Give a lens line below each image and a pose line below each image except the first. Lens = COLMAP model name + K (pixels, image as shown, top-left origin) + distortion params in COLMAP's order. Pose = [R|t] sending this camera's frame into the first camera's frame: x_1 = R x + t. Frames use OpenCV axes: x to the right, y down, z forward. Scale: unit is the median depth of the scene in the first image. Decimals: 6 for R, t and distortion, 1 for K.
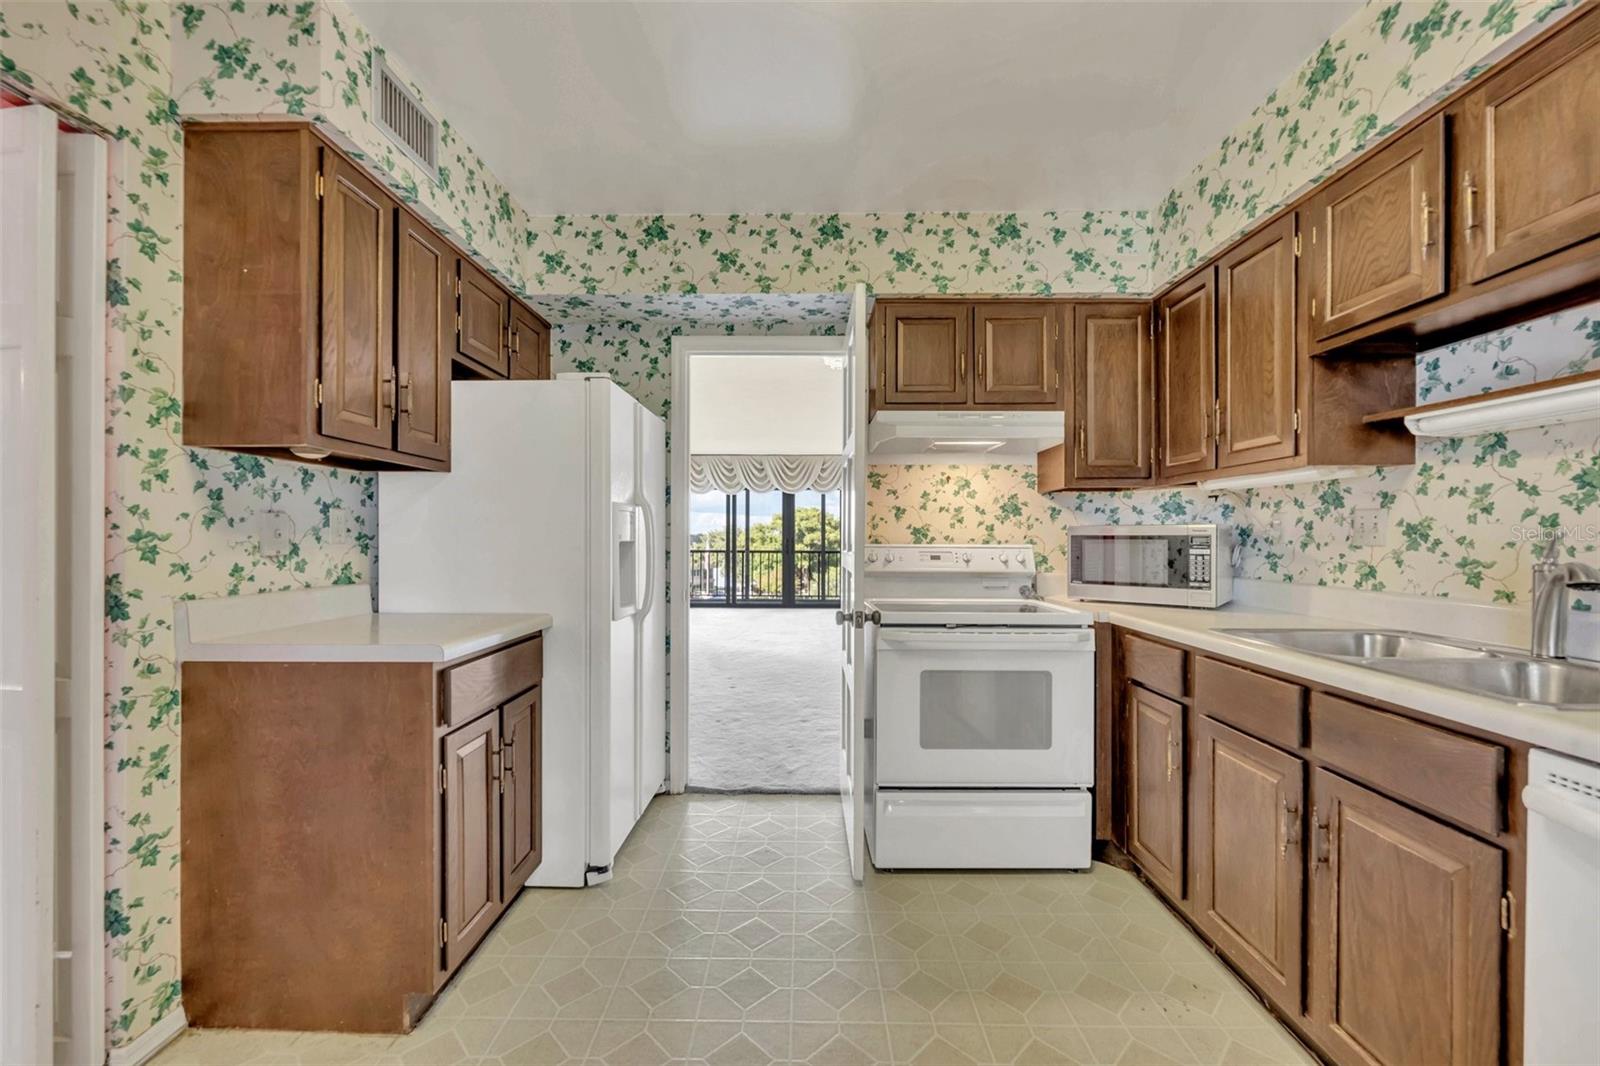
lens RADIAL K [[637.0, 0, 798.8], [0, 637.0, 540.2], [0, 0, 1]] dist [-0.000176, -0.000156]
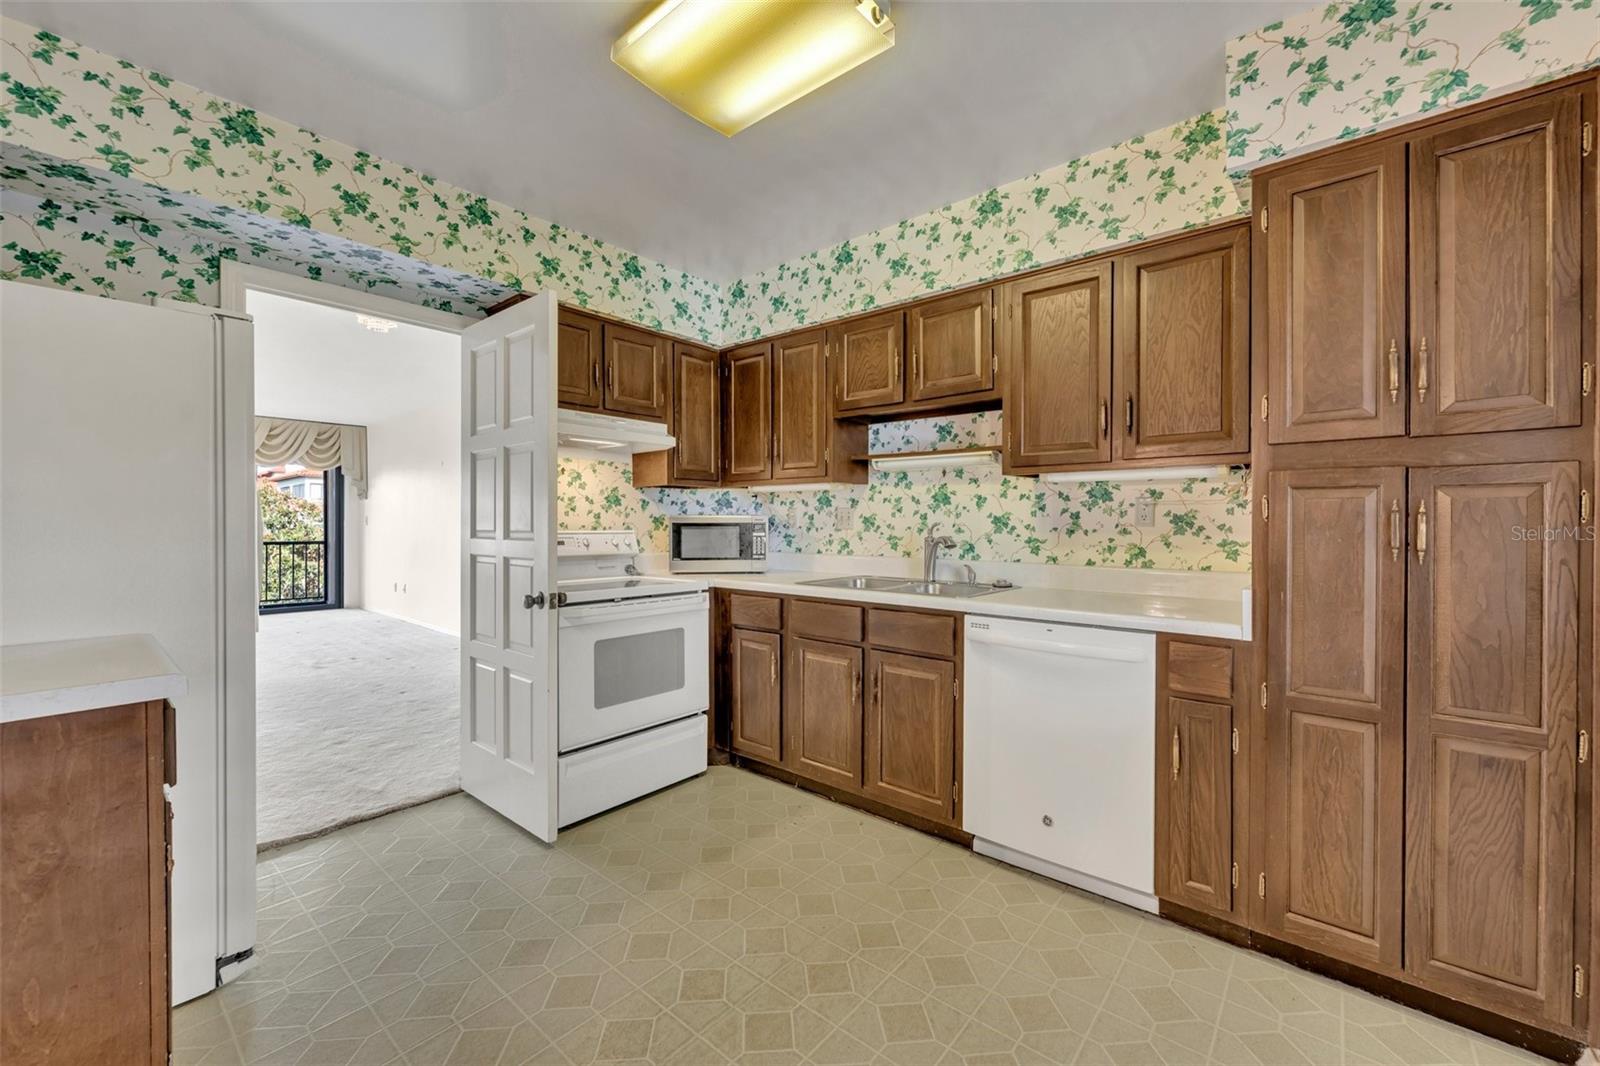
lens RADIAL K [[637.0, 0, 808.5], [0, 637.0, 527.4], [0, 0, 1]] dist [-0.000176, -0.000156]
pose [[0.633753, -0.005496, 0.773516, -0.435968], [0.003214, 0.999985, 0.004472, -0.003526], [-0.773528, -0.000348, 0.633761, -0.019728]]
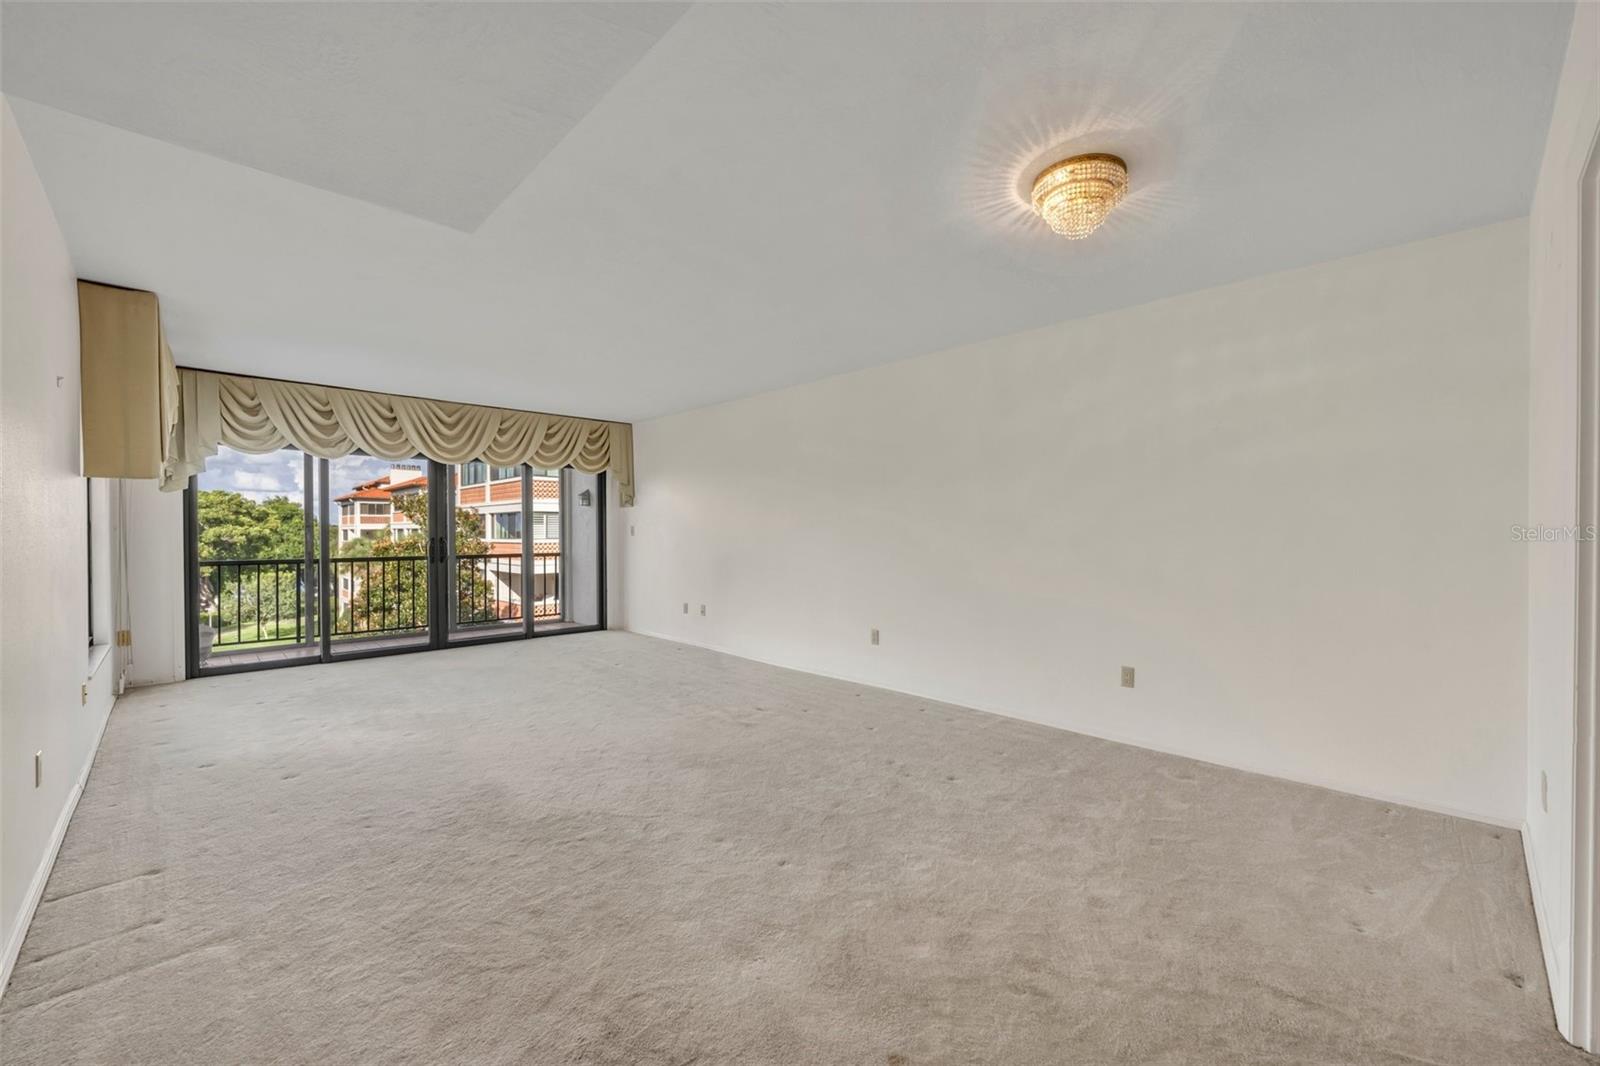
lens RADIAL K [[637.0, 0, 797.1], [0, 637.0, 536.5], [0, 0, 1]] dist [-0.000176, -0.000156]
pose [[0.708585, -0.009742, 0.705558, -0.910870], [0.005815, 0.999951, 0.007967, -0.027857], [-0.705601, -0.001542, 0.708608, 1.425412]]
